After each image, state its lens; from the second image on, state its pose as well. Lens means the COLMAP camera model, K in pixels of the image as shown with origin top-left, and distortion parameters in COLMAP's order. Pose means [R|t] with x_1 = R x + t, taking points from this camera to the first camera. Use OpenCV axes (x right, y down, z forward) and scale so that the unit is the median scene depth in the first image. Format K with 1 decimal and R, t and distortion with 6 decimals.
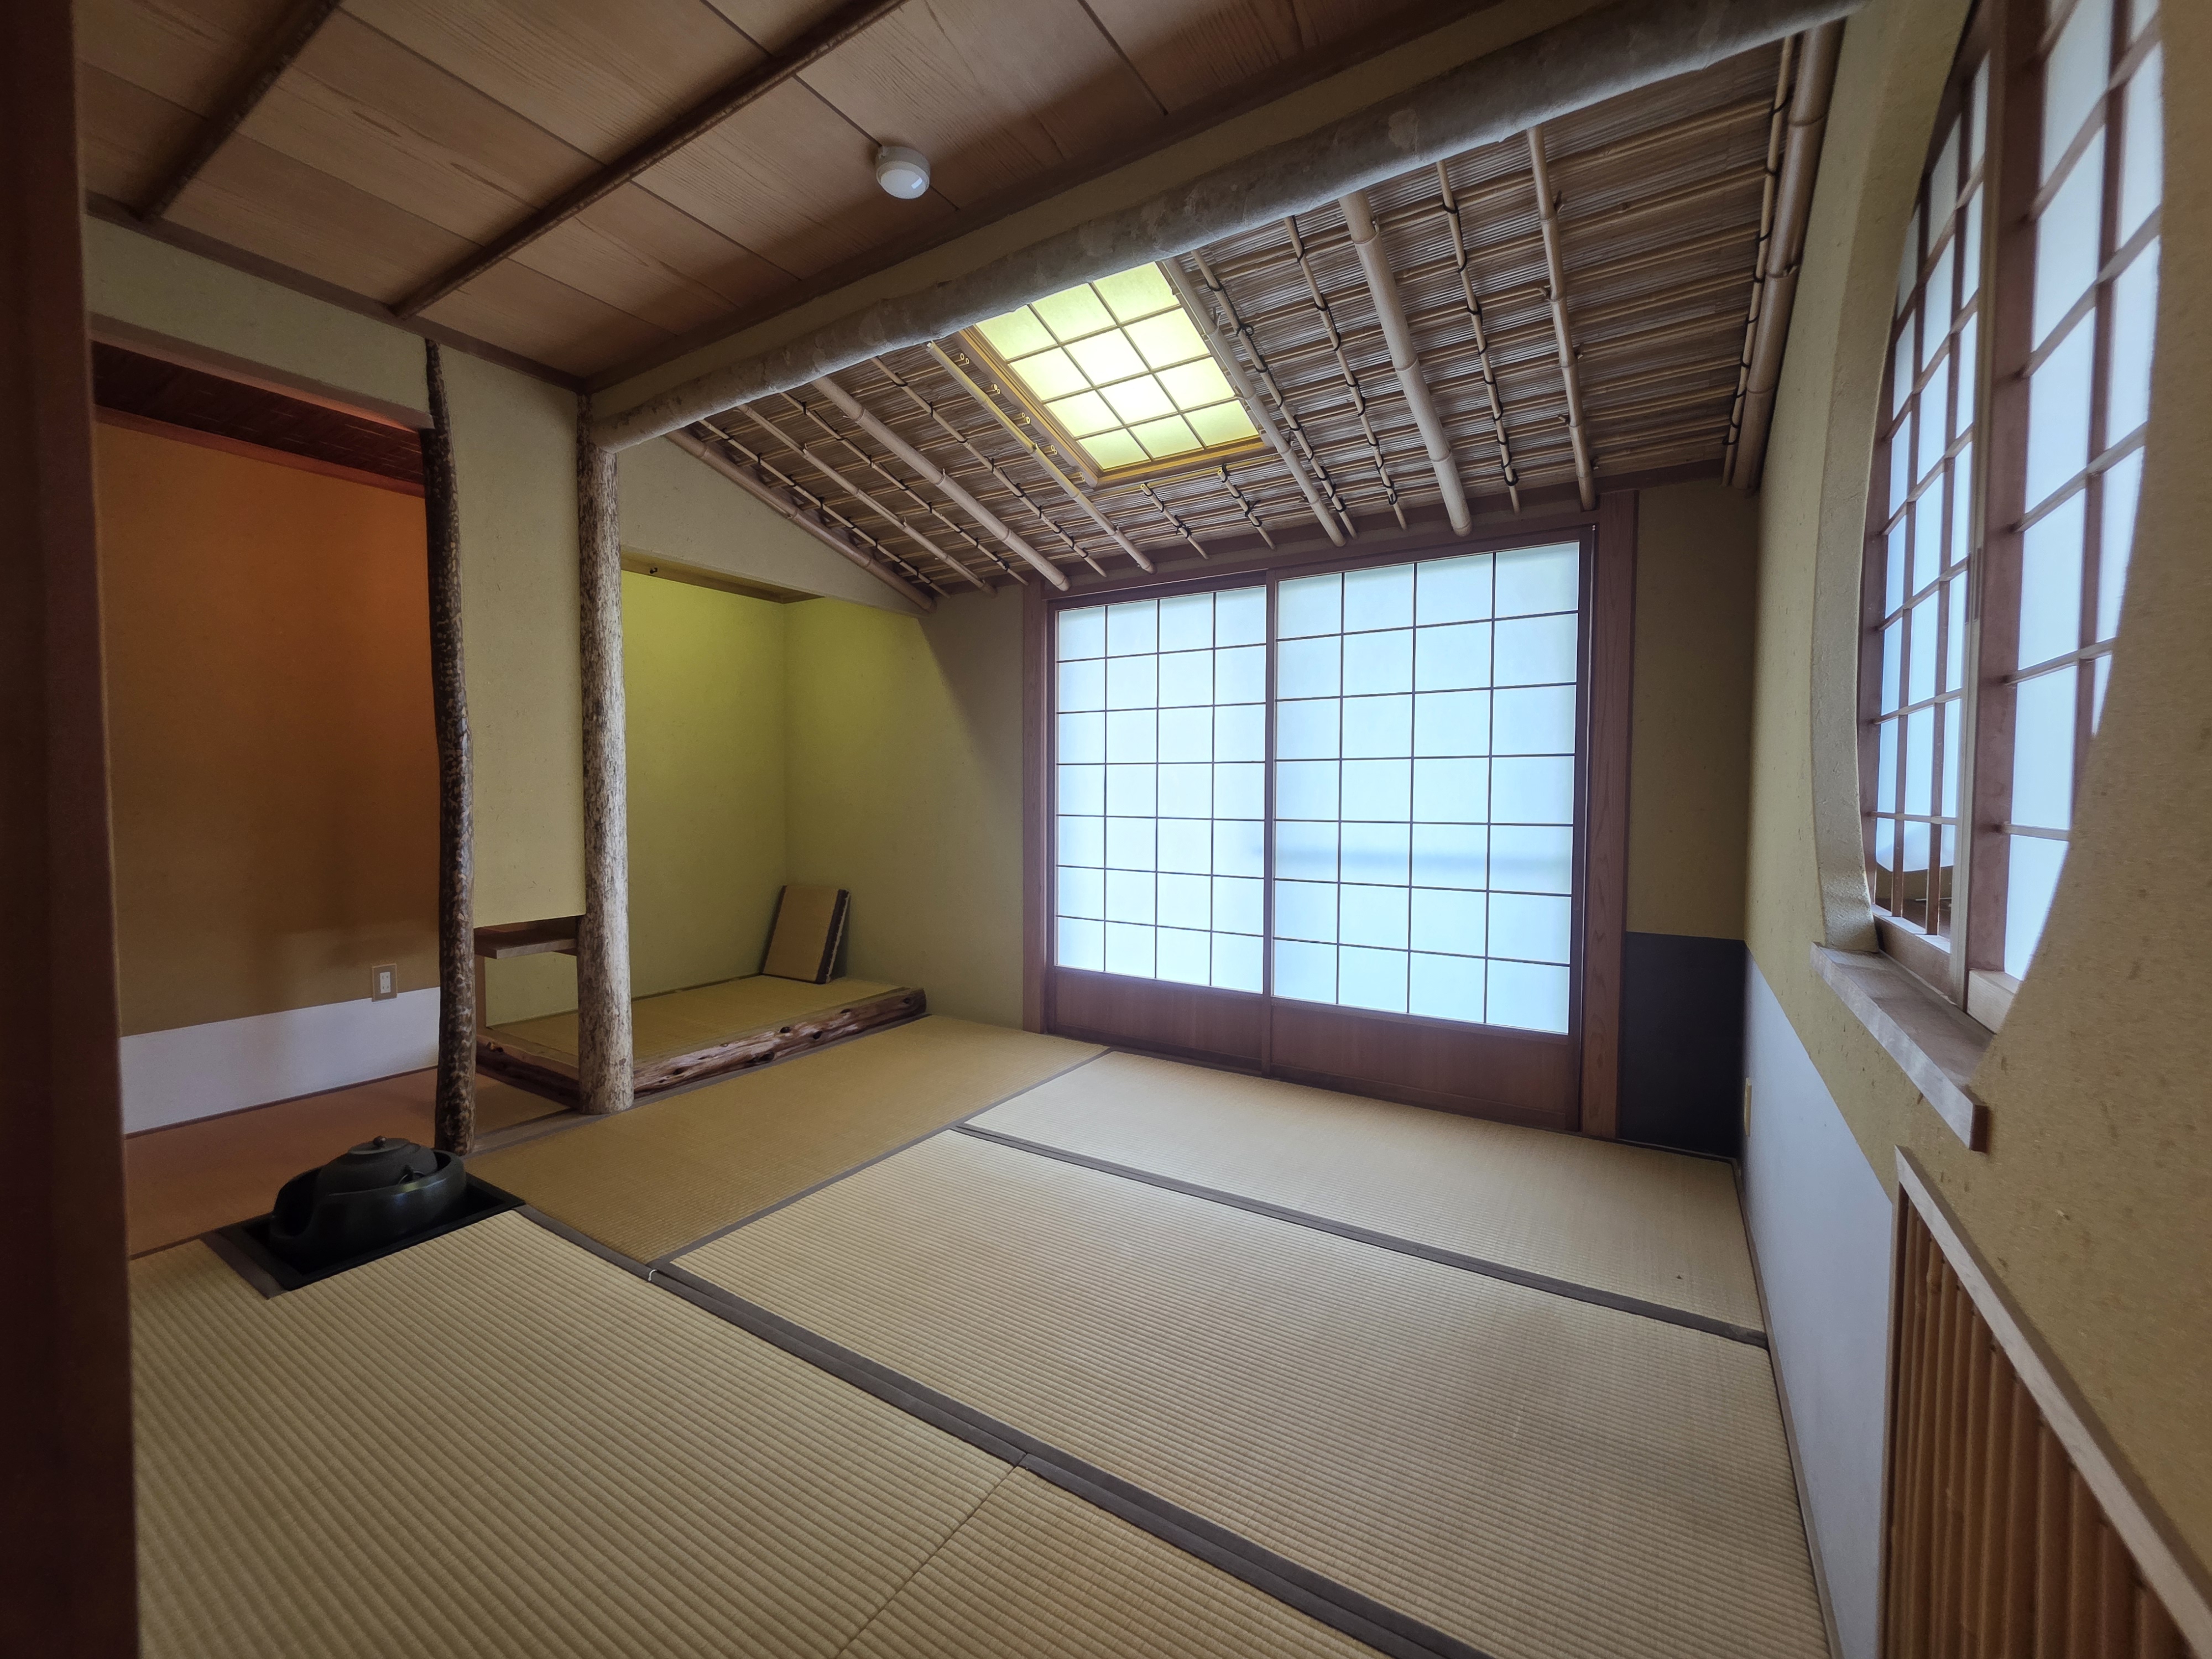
lens RADIAL K [[882.1, 0, 1106.0], [0, 882.1, 829.5], [0, 0, 1]] dist [0.000411, 0.000717]
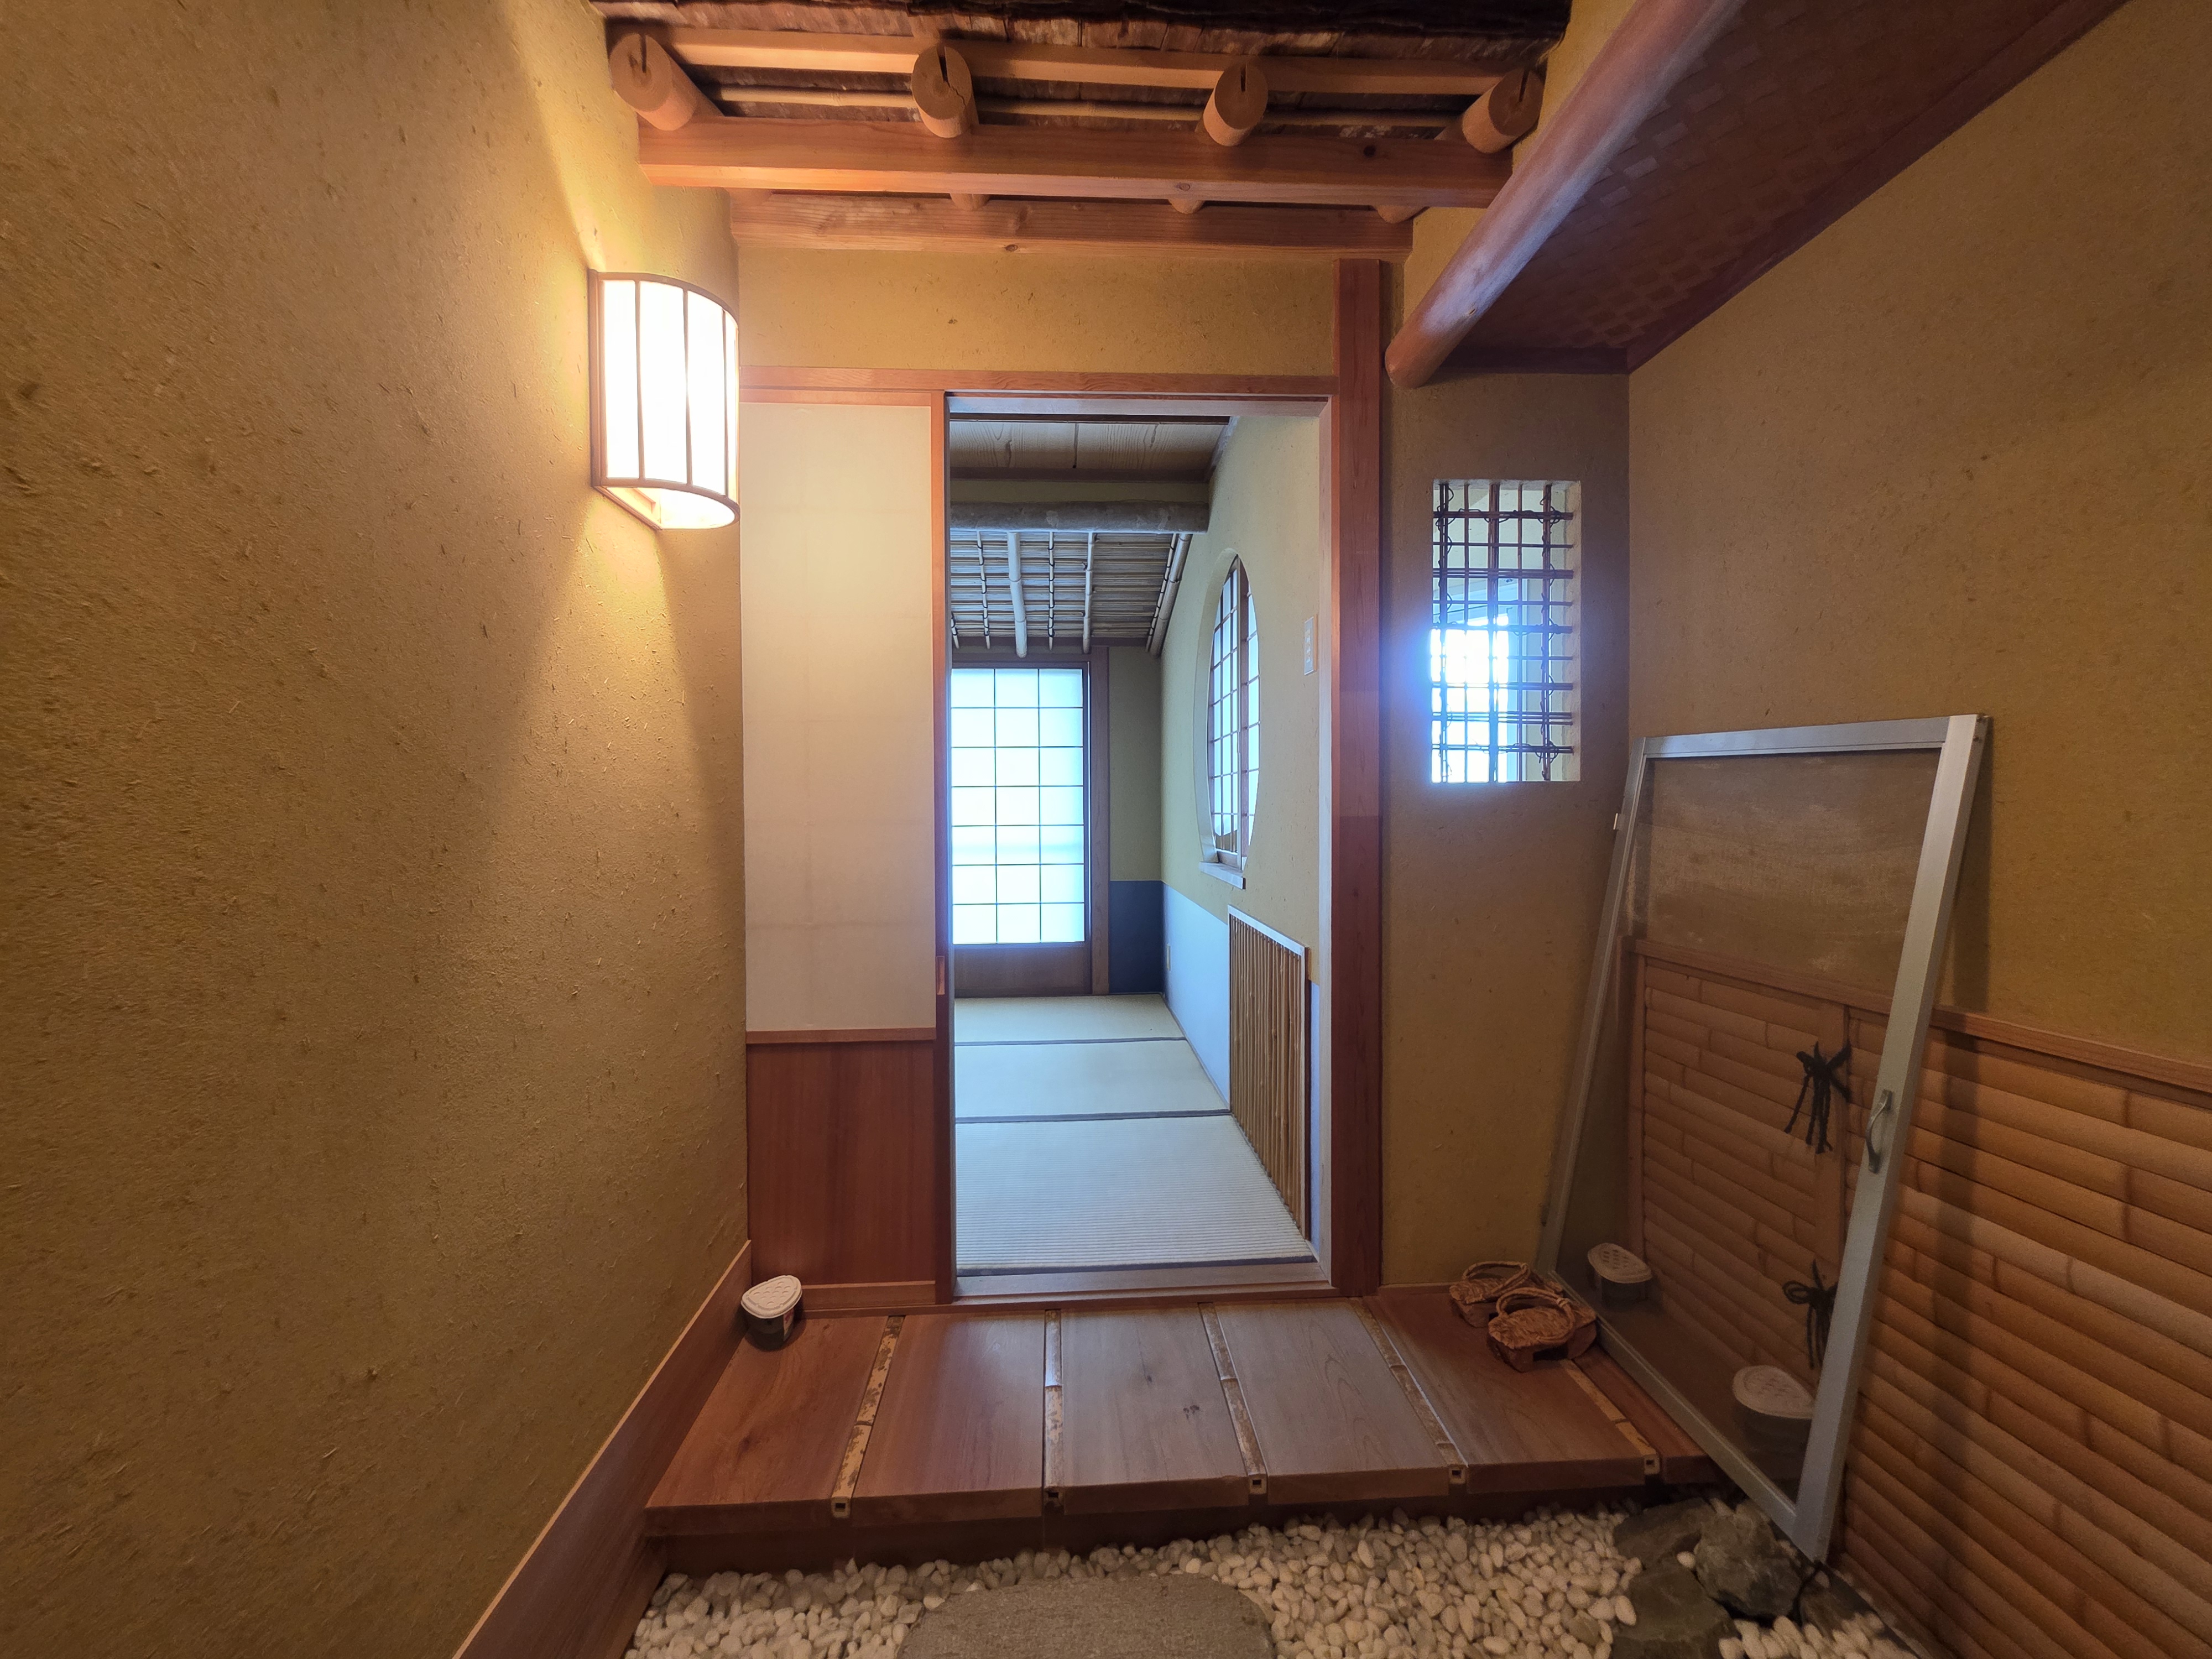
lens RADIAL K [[882.1, 0, 1106.0], [0, 882.1, 829.5], [0, 0, 1]] dist [0.000411, 0.000717]
pose [[0.814823, -0.021673, 0.579305, -0.511204], [0.033455, 0.999393, -0.009667, 0.025779], [-0.578744, 0.027257, 0.815054, -0.532182]]
